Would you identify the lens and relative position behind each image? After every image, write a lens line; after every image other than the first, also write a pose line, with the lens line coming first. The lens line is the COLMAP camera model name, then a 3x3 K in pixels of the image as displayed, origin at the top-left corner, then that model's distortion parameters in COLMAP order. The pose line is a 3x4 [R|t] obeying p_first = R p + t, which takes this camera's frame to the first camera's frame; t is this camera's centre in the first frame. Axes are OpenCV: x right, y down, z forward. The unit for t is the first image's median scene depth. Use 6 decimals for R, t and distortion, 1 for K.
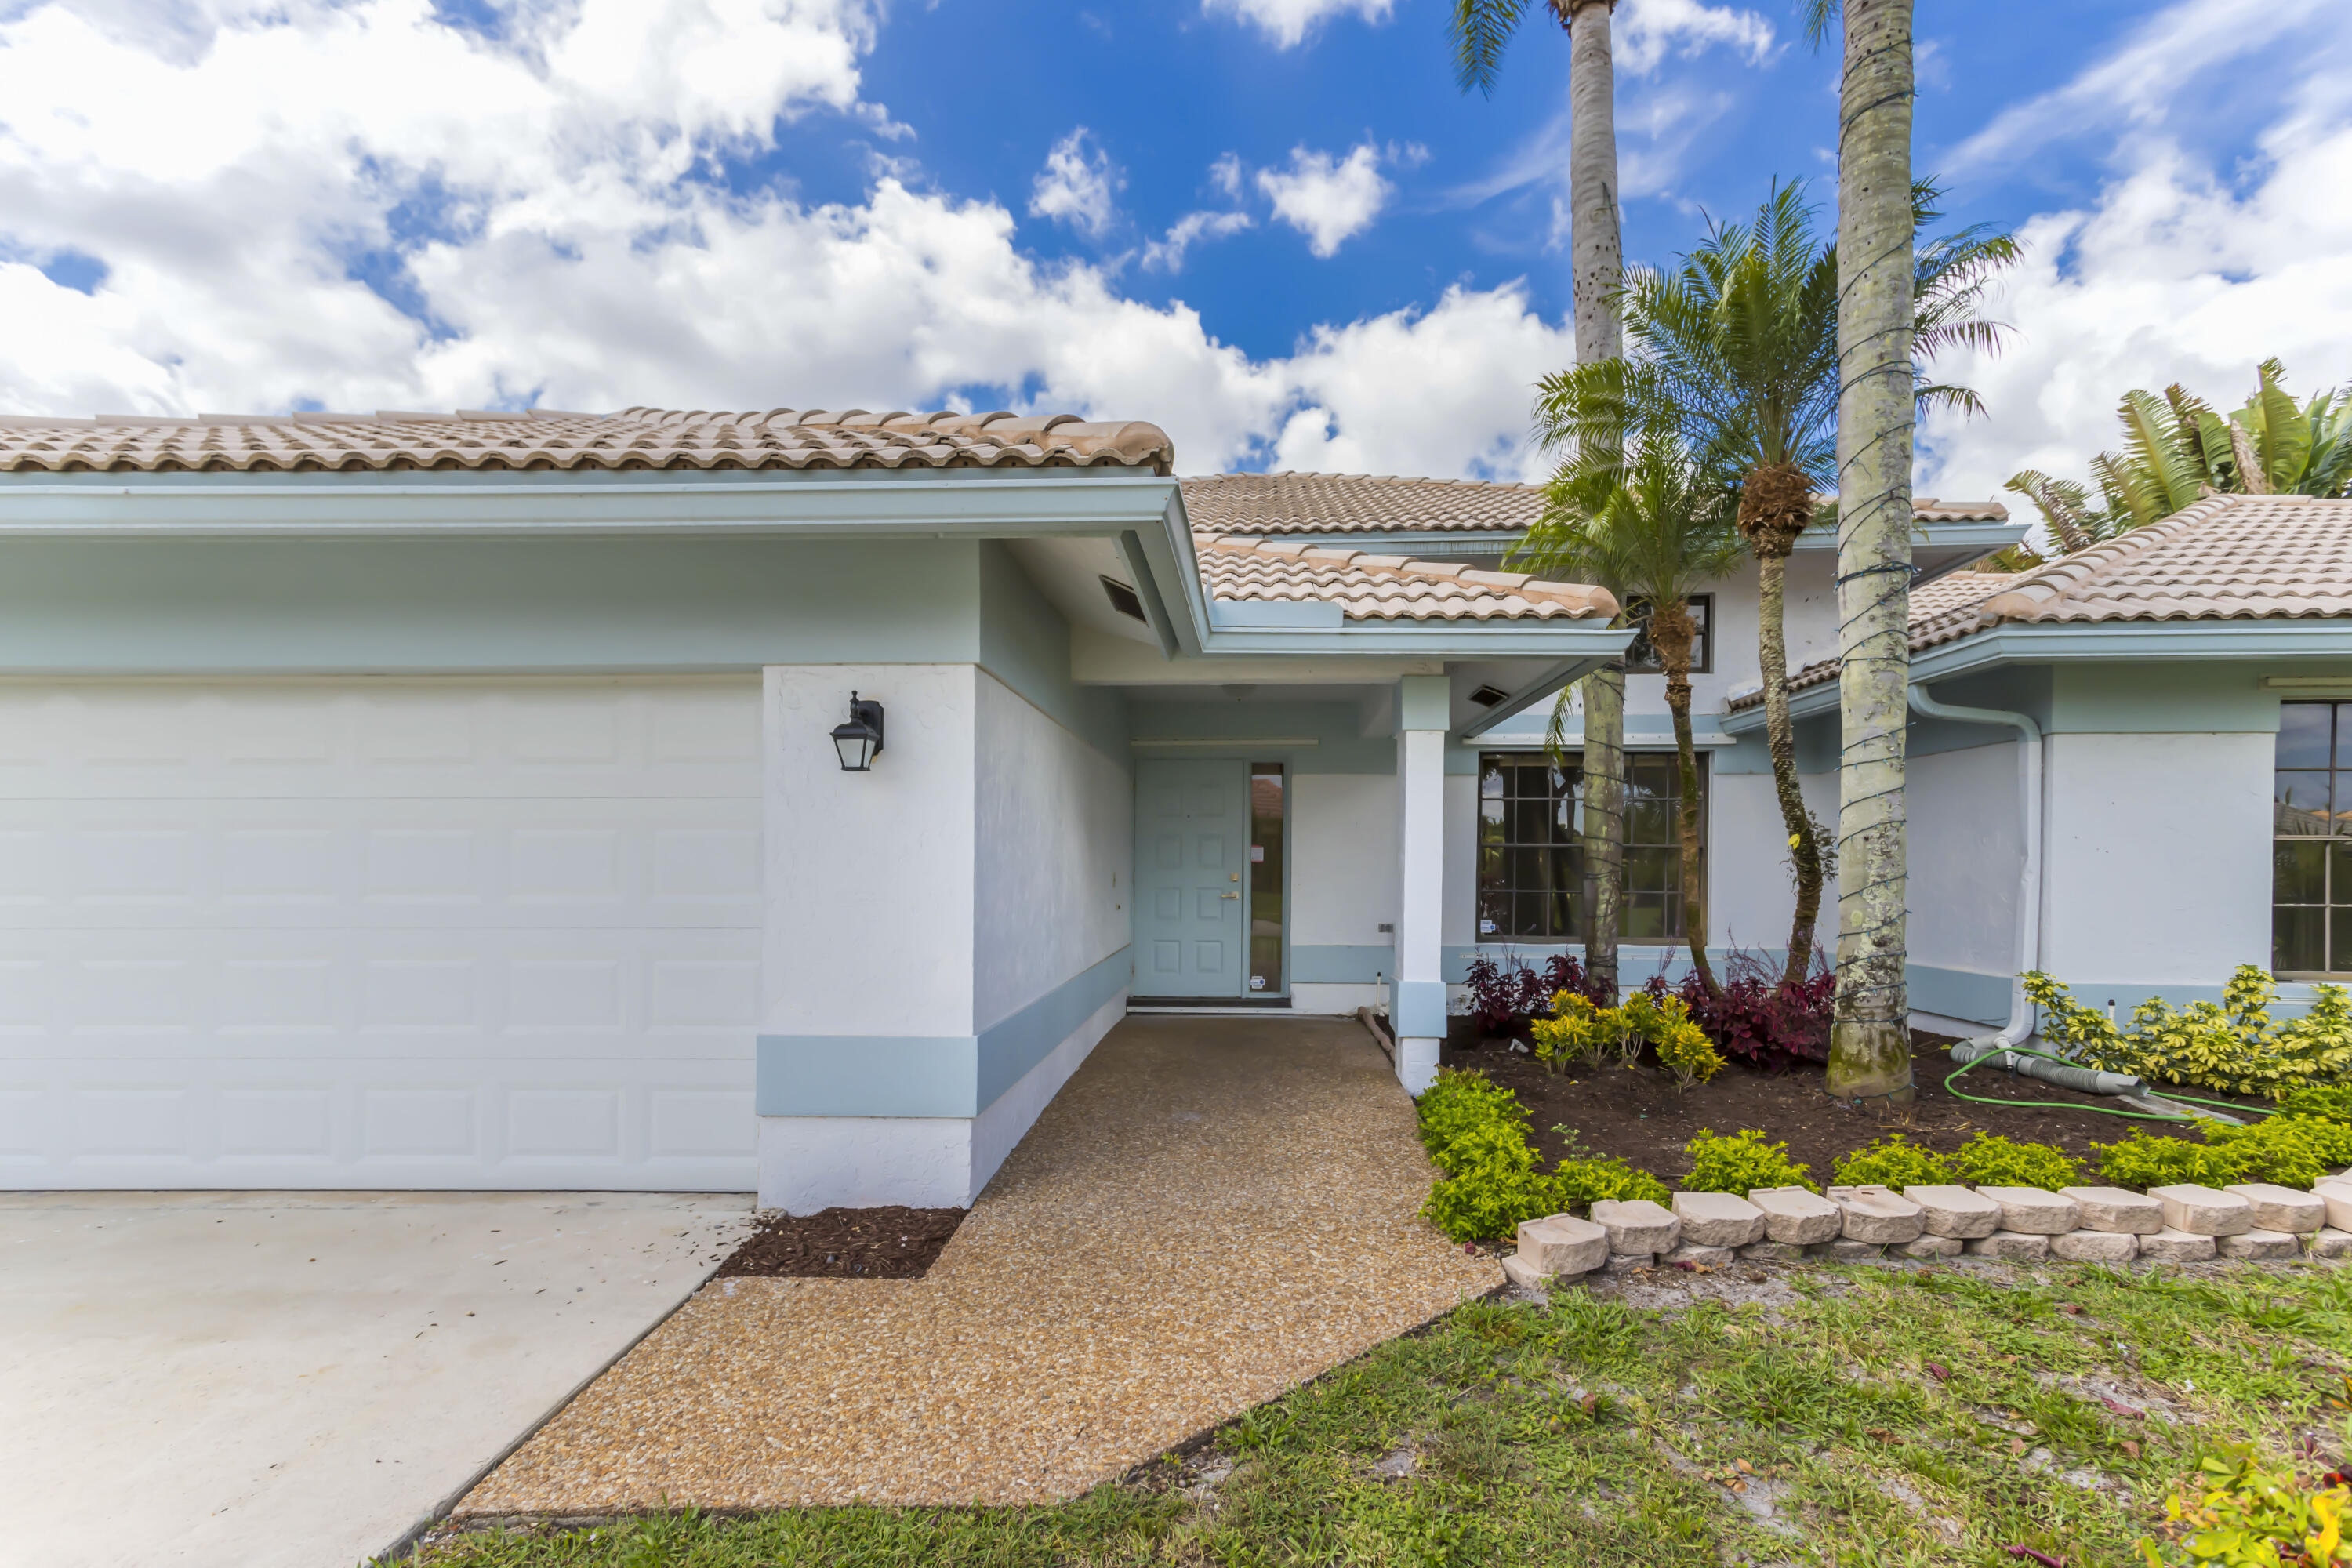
lens RADIAL K [[1132.2, 0, 1202.5], [0, 1132.2, 868.2], [0, 0, 1]] dist [0.012042, 0.001132]
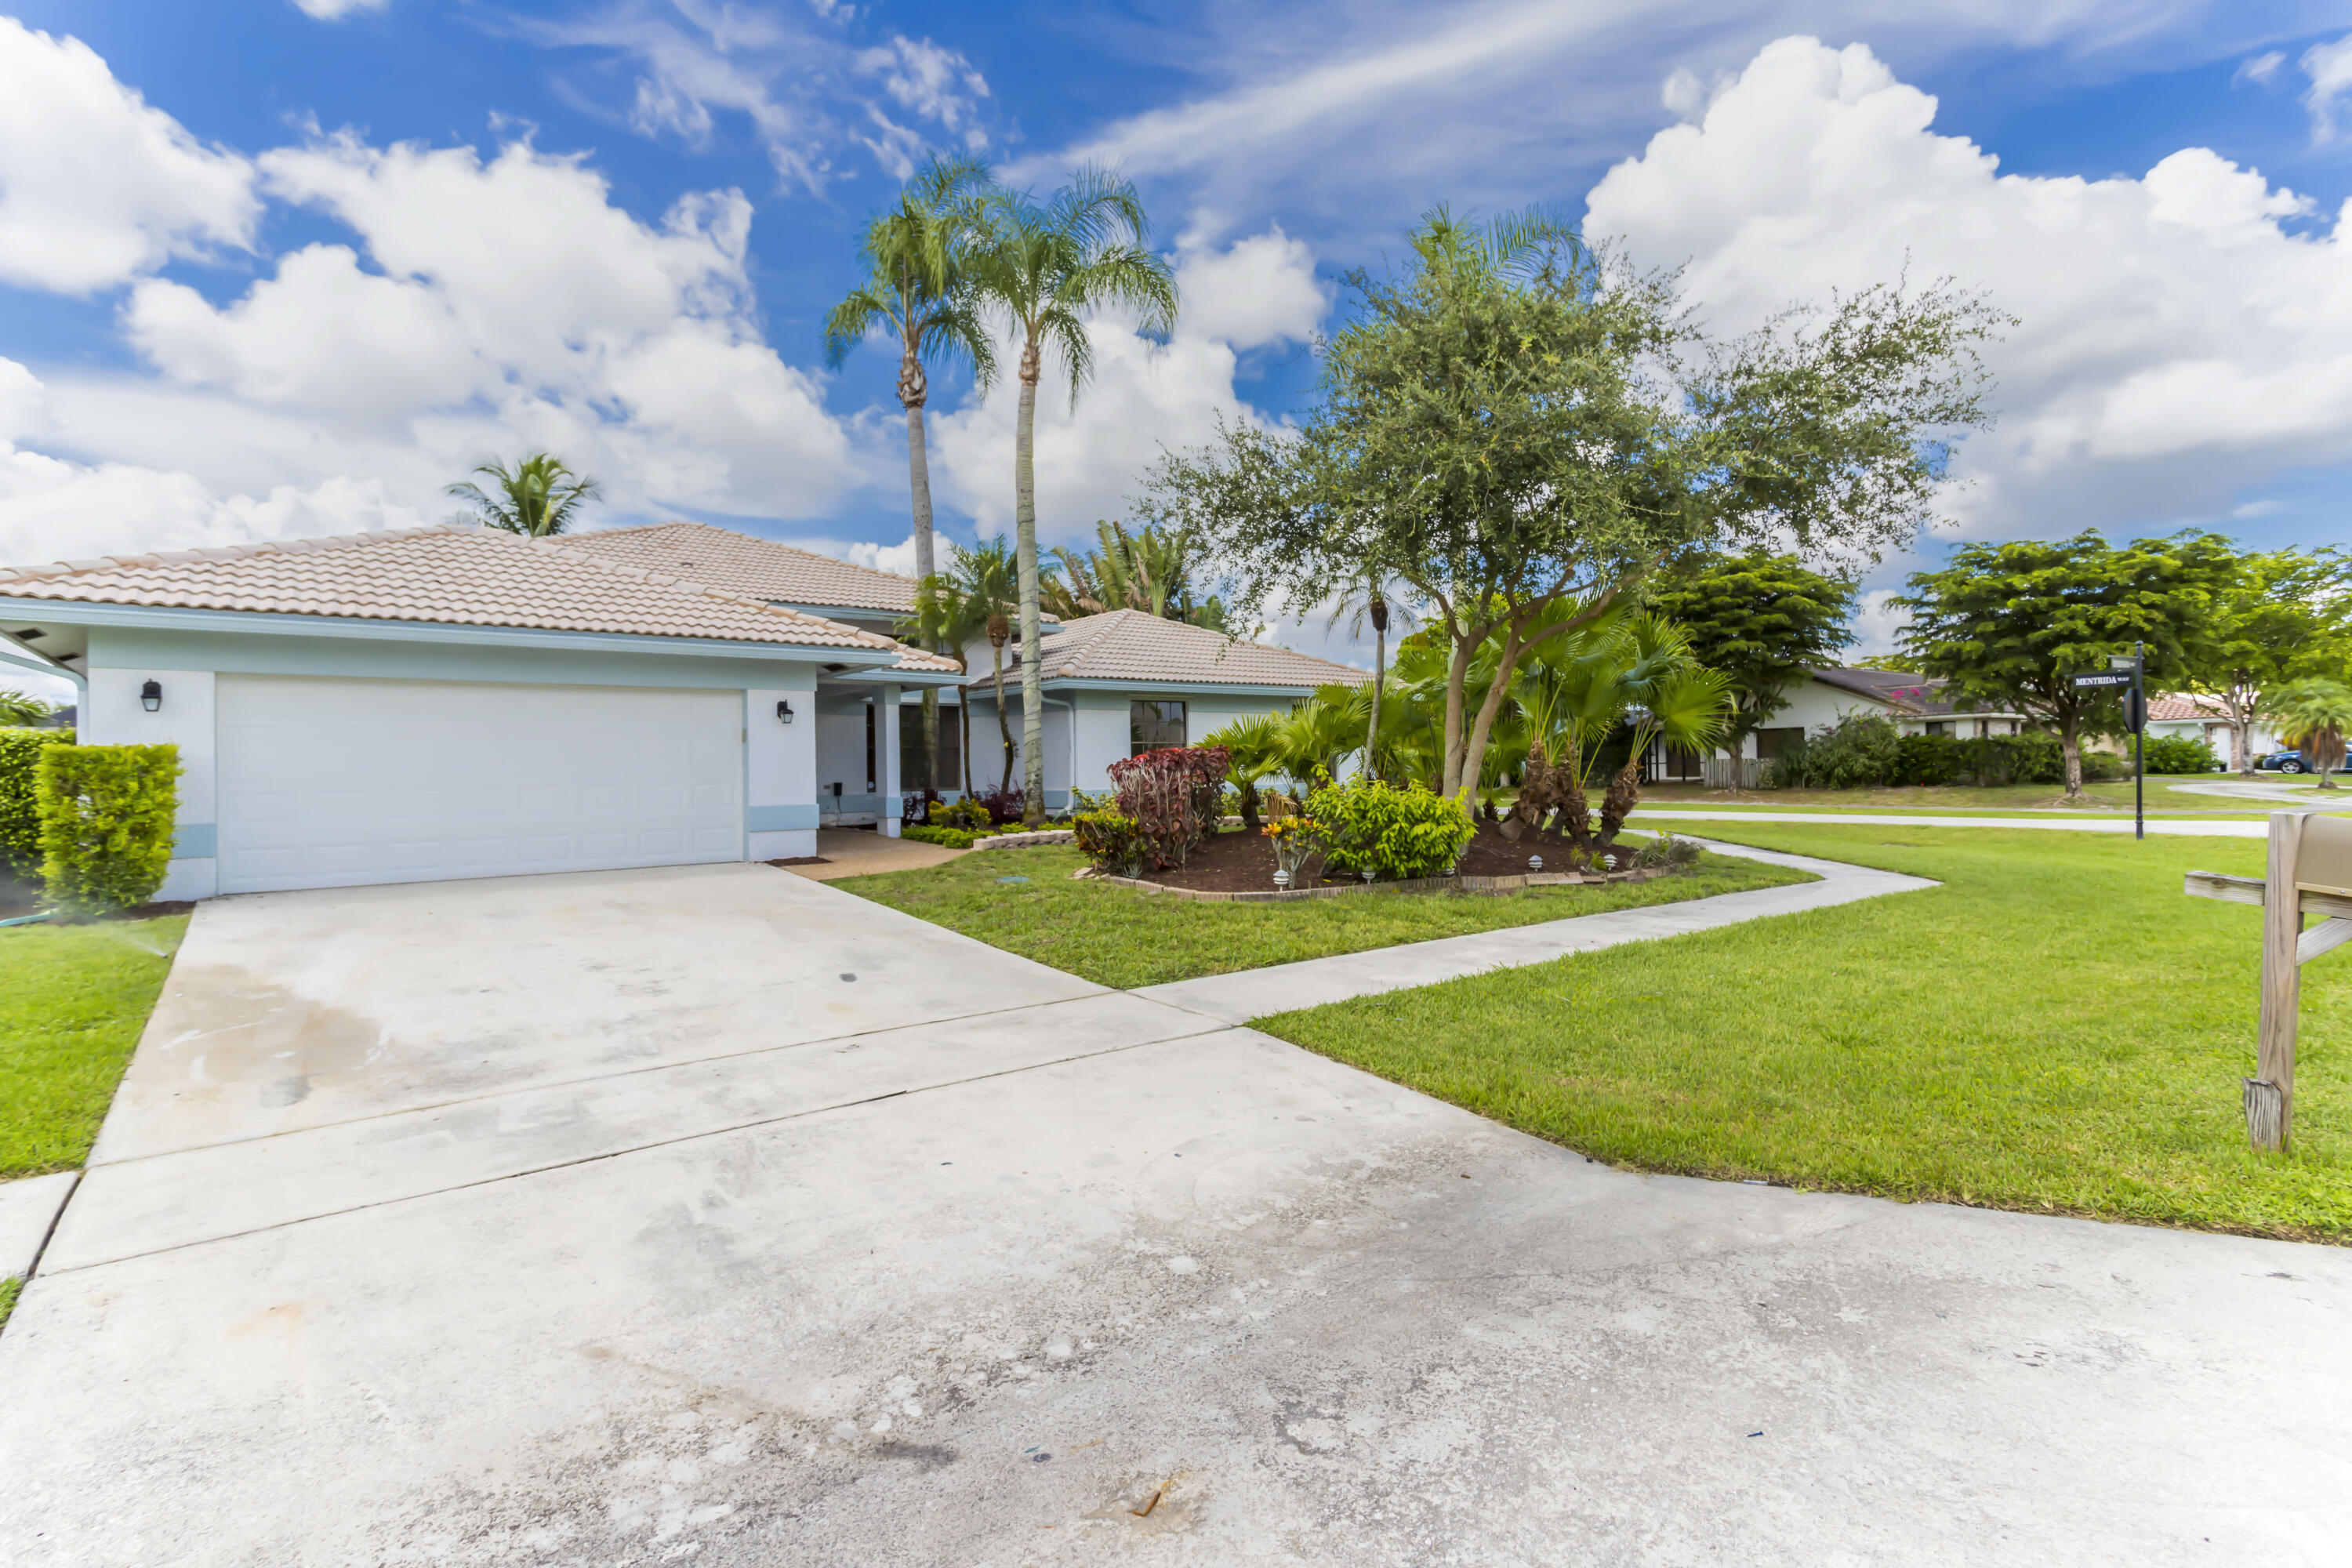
lens RADIAL K [[1132.2, 0, 1175.2], [0, 1132.2, 775.7], [0, 0, 1]] dist [0.012042, 0.001132]
pose [[0.746001, -0.024556, 0.665492, -1.168707], [0.031648, 0.999498, 0.001404, 0.069392], [-0.665192, 0.020014, 0.746404, -1.555813]]
